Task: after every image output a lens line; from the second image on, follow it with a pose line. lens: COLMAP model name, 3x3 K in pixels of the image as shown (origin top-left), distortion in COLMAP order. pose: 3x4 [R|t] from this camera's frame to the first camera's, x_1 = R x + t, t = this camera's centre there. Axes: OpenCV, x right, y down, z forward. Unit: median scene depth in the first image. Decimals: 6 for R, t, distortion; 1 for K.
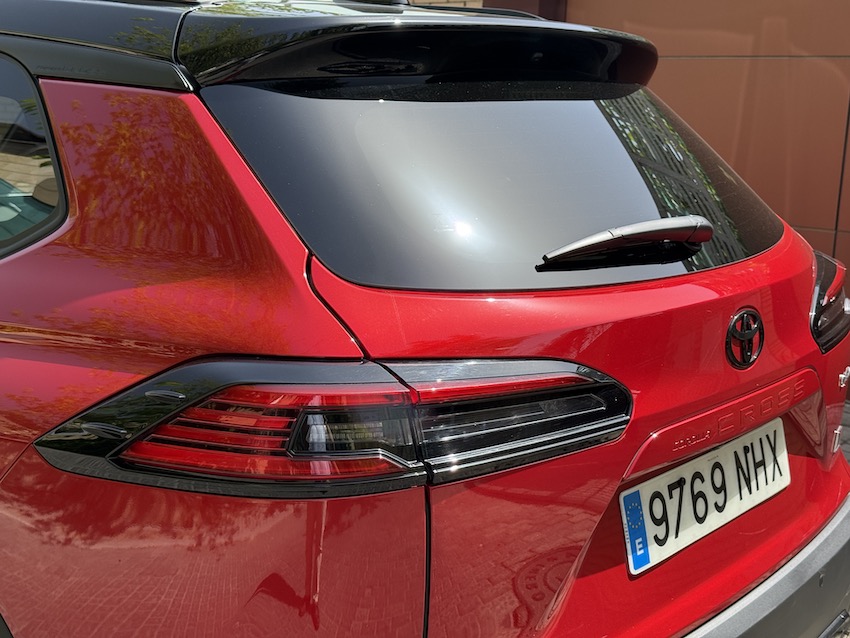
lens RADIAL K [[1203.2, 0, 425.0], [0, 1203.2, 319.0], [0, 0, 1]] dist [0.046138, 0.046242]
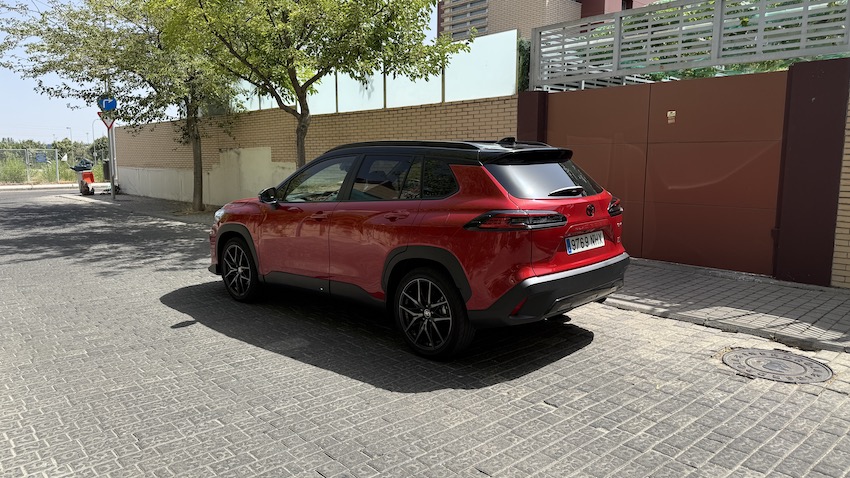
lens RADIAL K [[601.5, 0, 425.0], [0, 601.5, 239.0], [0, 0, 1]] dist [0.092648, -0.102081]
pose [[0.996493, -0.023031, -0.080443, -0.211153], [0.019063, 0.998580, -0.049745, 0.239689], [0.081475, 0.048037, 0.995517, -1.494733]]
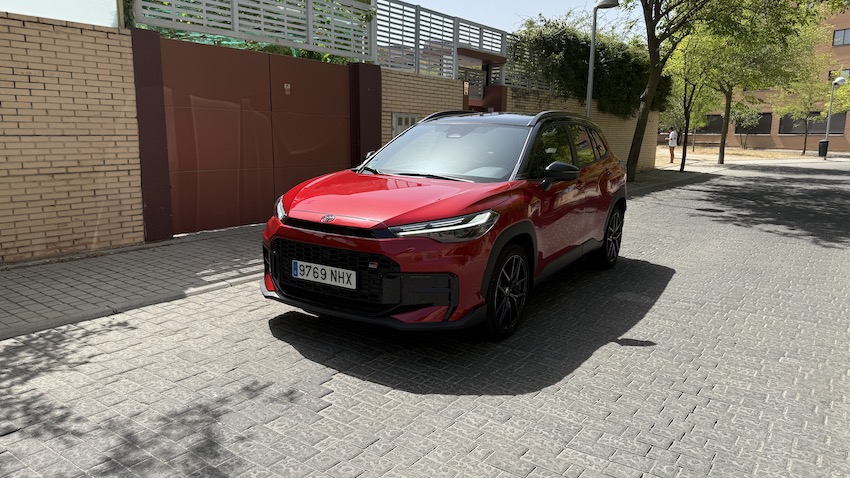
lens RADIAL K [[601.5, 0, 425.0], [0, 601.5, 239.0], [0, 0, 1]] dist [0.092648, -0.102081]
pose [[-0.122978, -0.209630, 0.970016, -3.775005], [0.157763, 0.960876, 0.227656, -0.565080], [-0.979789, 0.181030, -0.085095, 2.363352]]
